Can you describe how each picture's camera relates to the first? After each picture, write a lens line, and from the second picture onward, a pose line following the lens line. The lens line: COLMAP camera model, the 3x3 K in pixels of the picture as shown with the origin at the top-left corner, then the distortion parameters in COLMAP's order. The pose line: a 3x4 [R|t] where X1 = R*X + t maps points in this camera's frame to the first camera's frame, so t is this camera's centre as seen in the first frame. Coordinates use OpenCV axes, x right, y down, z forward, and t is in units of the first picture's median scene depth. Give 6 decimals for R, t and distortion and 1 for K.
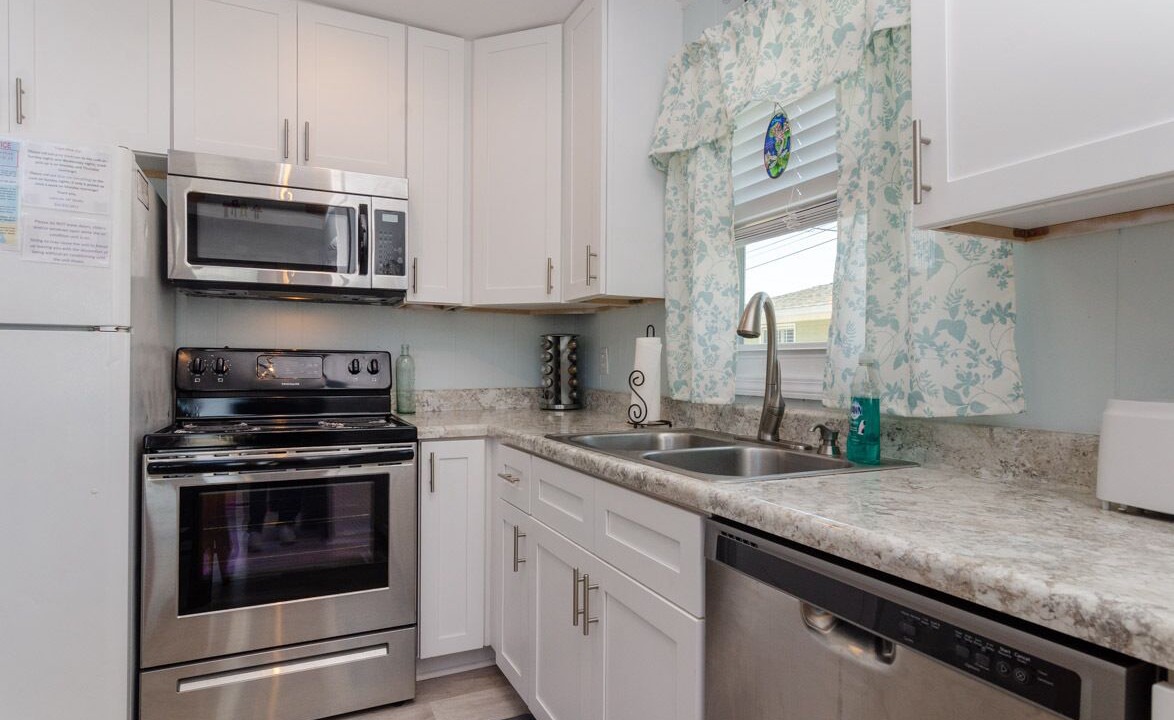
lens RADIAL K [[632.3, 0, 580.7], [0, 632.3, 364.1], [0, 0, 1]] dist [-0.002690, -0.000076]
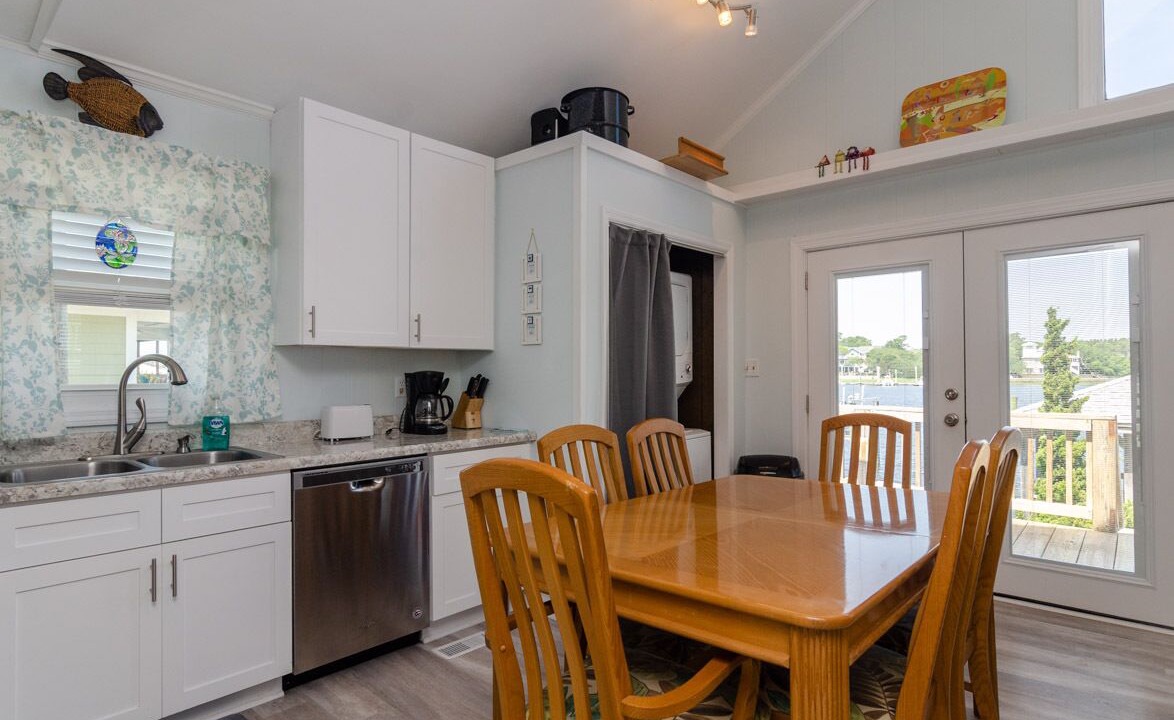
lens RADIAL K [[632.3, 0, 578.2], [0, 632.3, 361.0], [0, 0, 1]] dist [-0.002690, -0.000076]
pose [[-0.381011, 0.009804, 0.924518, -1.294648], [-0.002559, 0.999929, -0.011658, -0.069977], [-0.924567, -0.006808, -0.380959, 0.545863]]
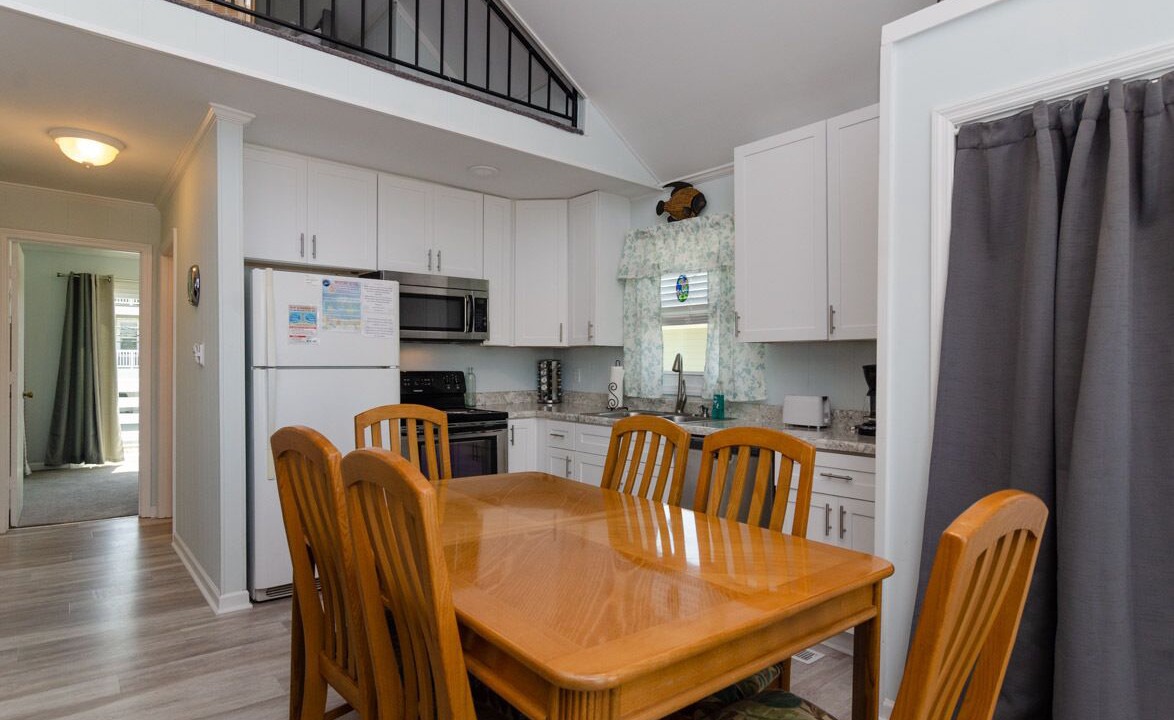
lens RADIAL K [[632.3, 0, 586.8], [0, 632.3, 364.6], [0, 0, 1]] dist [-0.002690, -0.000076]
pose [[0.967075, -0.001268, 0.254488, -0.595527], [-0.000304, 0.999981, 0.006138, -0.070537], [-0.254491, -0.006013, 0.967056, -1.118839]]
